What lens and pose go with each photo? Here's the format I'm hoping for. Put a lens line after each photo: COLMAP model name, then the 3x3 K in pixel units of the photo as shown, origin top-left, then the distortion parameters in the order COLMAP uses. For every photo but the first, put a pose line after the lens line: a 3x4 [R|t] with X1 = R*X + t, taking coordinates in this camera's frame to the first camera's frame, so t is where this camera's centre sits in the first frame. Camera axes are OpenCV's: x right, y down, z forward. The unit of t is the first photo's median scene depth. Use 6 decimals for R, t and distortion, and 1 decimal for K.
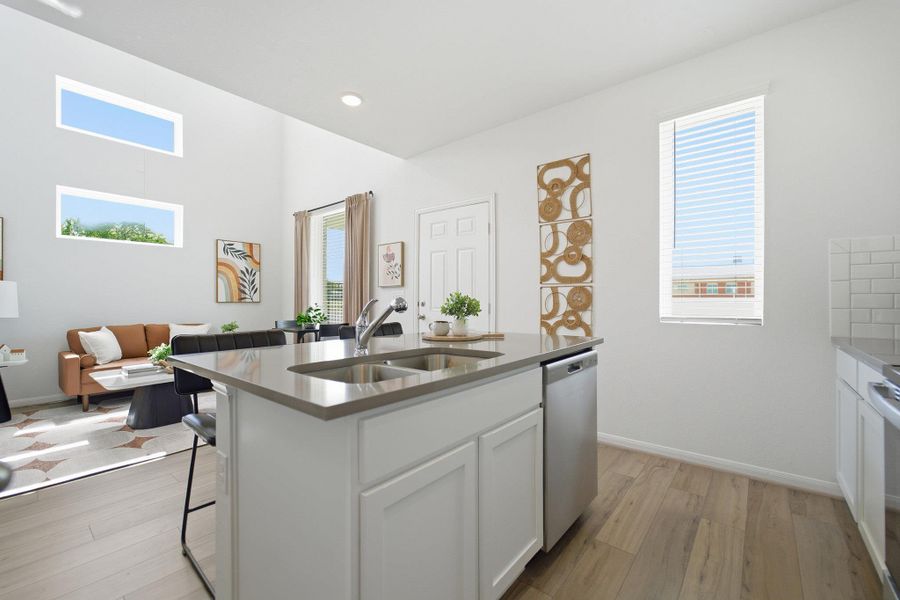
lens RADIAL K [[375.2, 0, 443.9], [0, 375.2, 296.4], [0, 0, 1]] dist [0.002261, -0.000973]
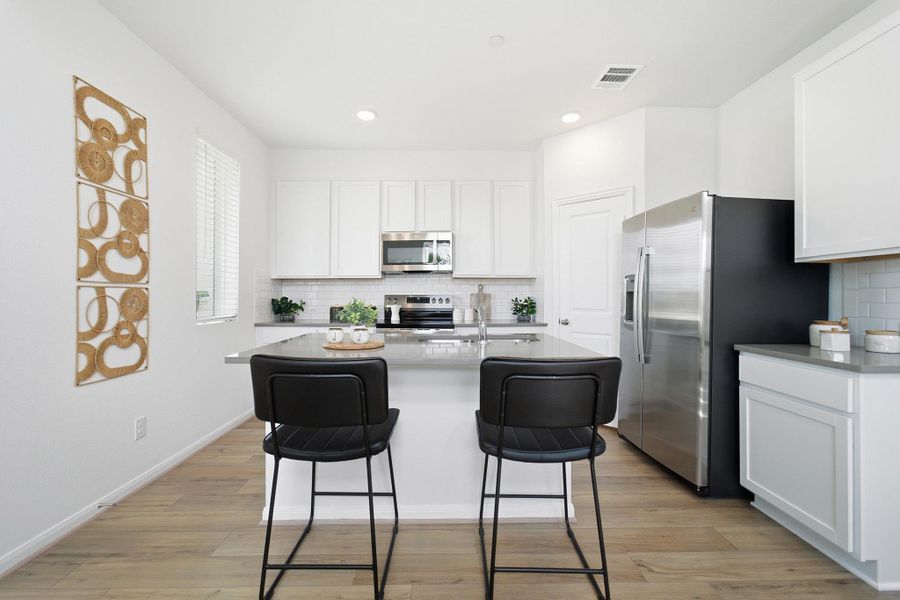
lens RADIAL K [[375.2, 0, 451.2], [0, 375.2, 293.3], [0, 0, 1]] dist [0.002261, -0.000973]
pose [[-0.648582, 0.002024, 0.761142, -0.569585], [-0.011774, 0.999850, -0.012692, -0.013044], [-0.761054, -0.017194, -0.648461, 0.935457]]
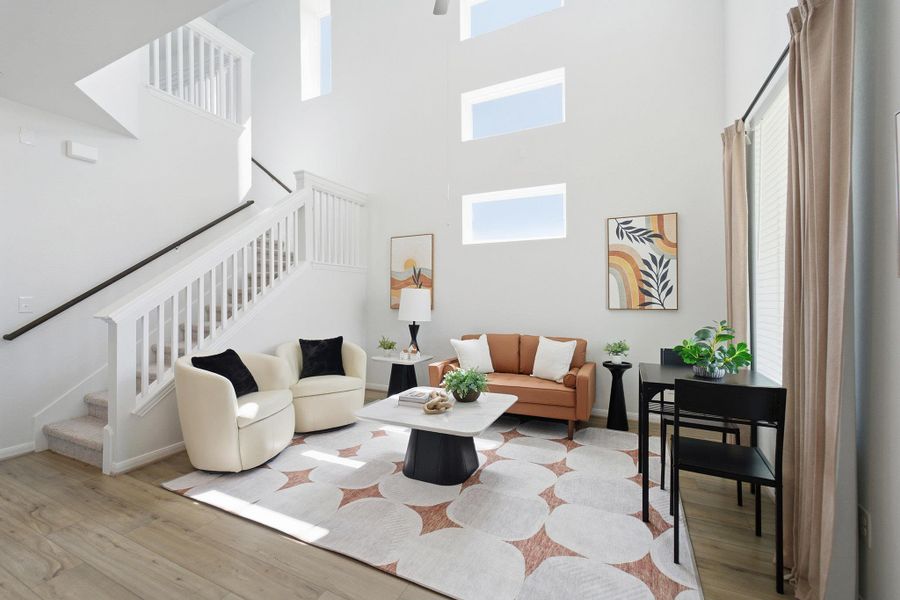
lens RADIAL K [[375.2, 0, 452.0], [0, 375.2, 300.7], [0, 0, 1]] dist [0.002261, -0.000973]
pose [[0.255594, 0.002503, -0.966781, -0.006454], [0.016916, 0.999832, 0.007061, -0.016845], [0.966636, -0.018159, 0.255509, 0.910944]]
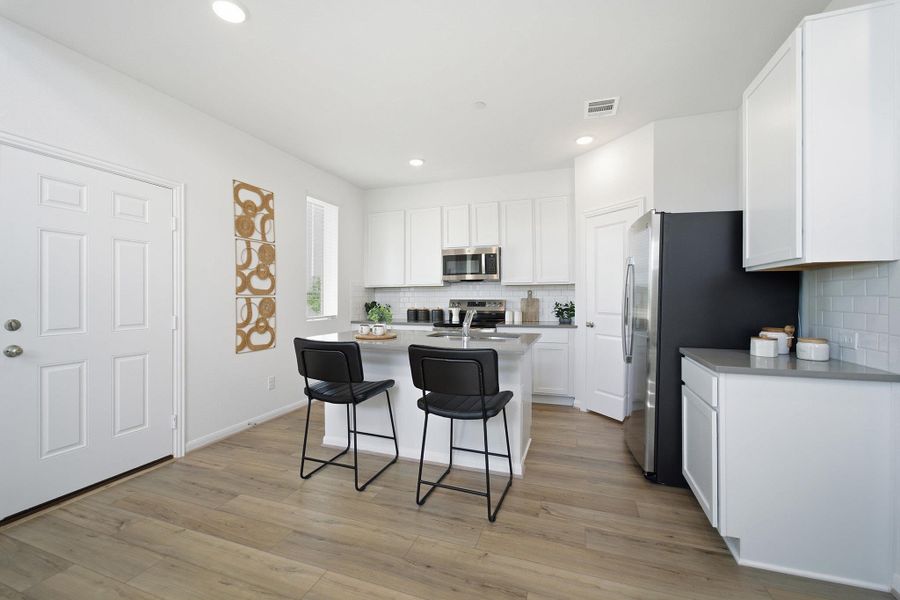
lens RADIAL K [[375.2, 0, 451.5], [0, 375.2, 296.6], [0, 0, 1]] dist [0.002261, -0.000973]
pose [[-0.335712, -0.000419, 0.941965, -0.928141], [-0.009124, 0.999954, -0.002807, -0.030031], [-0.941921, -0.009537, -0.335700, 0.786051]]
